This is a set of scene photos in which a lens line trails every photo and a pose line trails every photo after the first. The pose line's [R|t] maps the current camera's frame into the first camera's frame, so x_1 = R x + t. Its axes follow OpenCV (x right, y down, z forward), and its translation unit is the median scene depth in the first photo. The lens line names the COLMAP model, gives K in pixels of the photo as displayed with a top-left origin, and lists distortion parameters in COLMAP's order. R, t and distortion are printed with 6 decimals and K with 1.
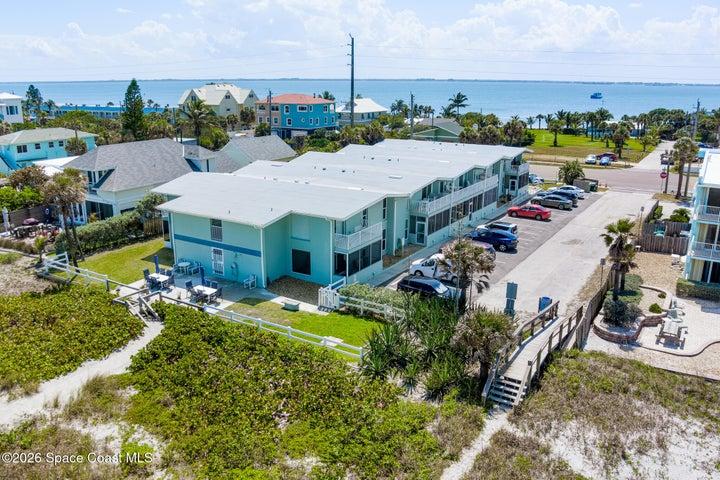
lens RADIAL K [[585.9, 0, 360.0], [0, 585.9, 240.0], [0, 0, 1]] dist [-0.071139, 0.004710]
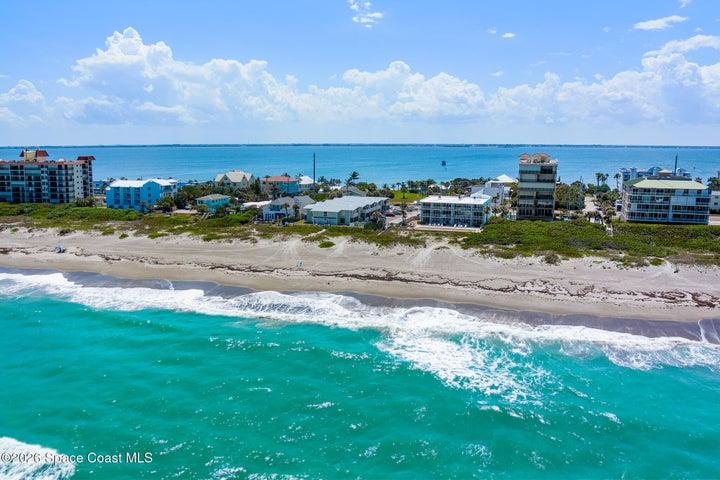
lens RADIAL K [[588.8, 0, 372.1], [0, 588.8, 240.7], [0, 0, 1]] dist [-0.066610, -0.005312]
pose [[0.973384, -0.037559, 0.226080, -1.022025], [0.060472, 0.993611, -0.095291, 0.718414], [-0.221056, 0.106427, 0.969437, -3.947388]]
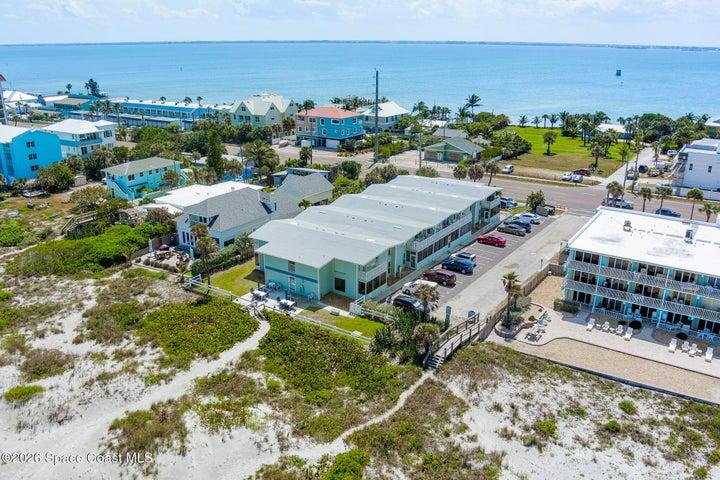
lens RADIAL K [[588.8, 0, 372.1], [0, 588.8, 240.7], [0, 0, 1]] dist [-0.066610, -0.005312]
pose [[0.999550, 0.014364, -0.026317, 0.042539], [-0.012620, 0.997787, 0.065282, -0.221532], [0.027196, -0.064921, 0.997520, -0.785921]]
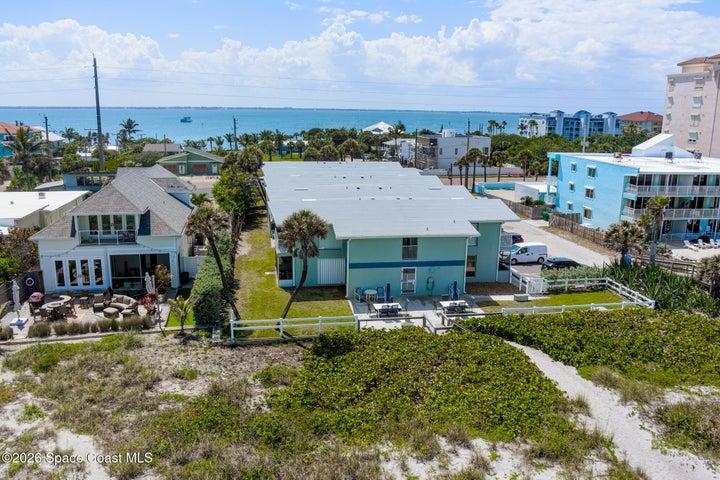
lens RADIAL K [[579.8, 0, 360.0], [0, 579.8, 240.0], [0, 0, 1]] dist [-0.084623, 0.001278]
pose [[0.742858, -0.137683, 0.655138, -0.999217], [0.163023, 0.986367, 0.022442, -0.071352], [-0.649297, 0.090132, 0.755176, 0.317394]]
